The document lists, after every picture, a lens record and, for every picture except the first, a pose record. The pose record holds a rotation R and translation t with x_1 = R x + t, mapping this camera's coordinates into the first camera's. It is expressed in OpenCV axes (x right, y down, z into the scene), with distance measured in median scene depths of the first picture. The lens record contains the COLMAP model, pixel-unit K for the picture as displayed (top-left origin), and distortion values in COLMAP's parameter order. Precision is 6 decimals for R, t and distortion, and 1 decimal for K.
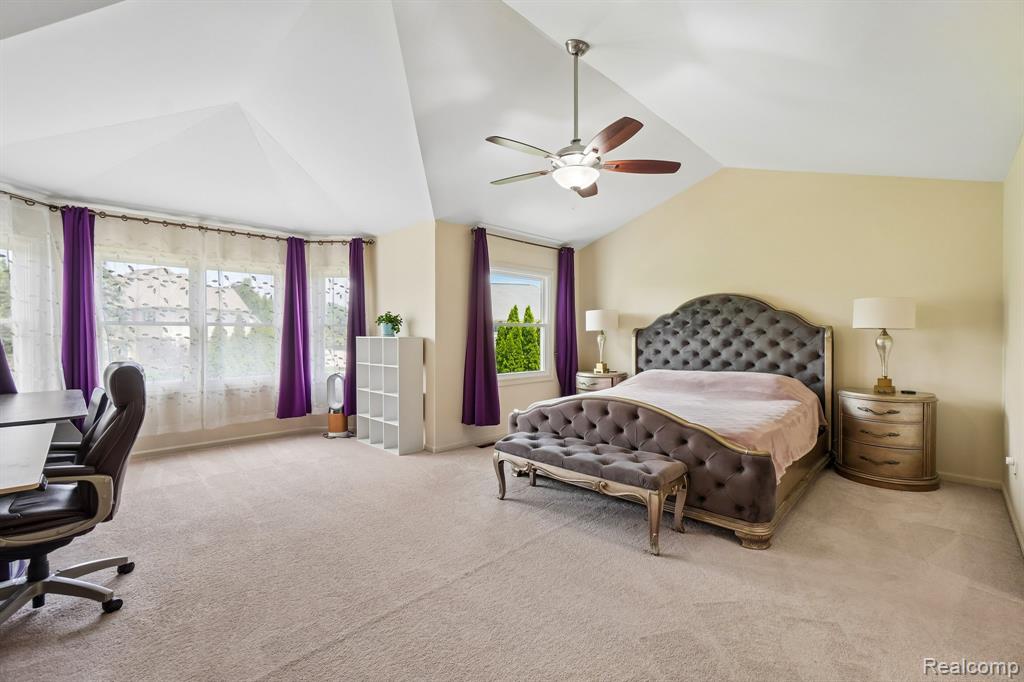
lens RADIAL K [[442.9, 0, 511.7], [0, 442.9, 347.7], [0, 0, 1]] dist [-0.003369, 0.001128]
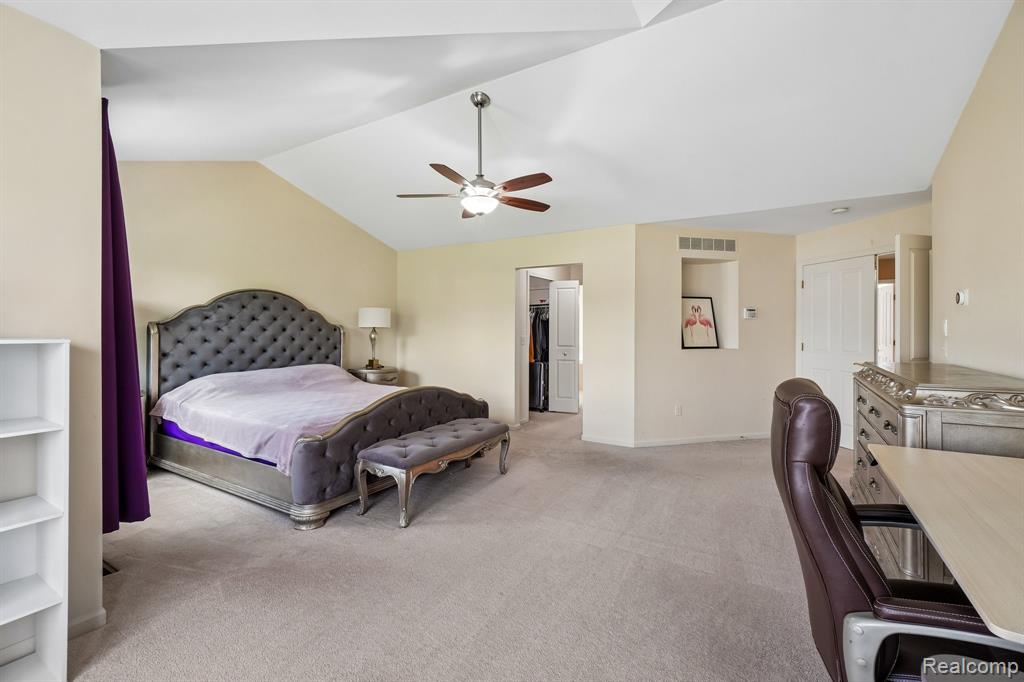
lens RADIAL K [[442.9, 0, 511.2], [0, 442.9, 331.0], [0, 0, 1]] dist [-0.003369, 0.001128]
pose [[-0.248761, 0.004702, 0.968553, -0.640647], [0.025454, 0.999675, 0.001684, -0.017185], [-0.968230, 0.025073, -0.248800, 0.730825]]
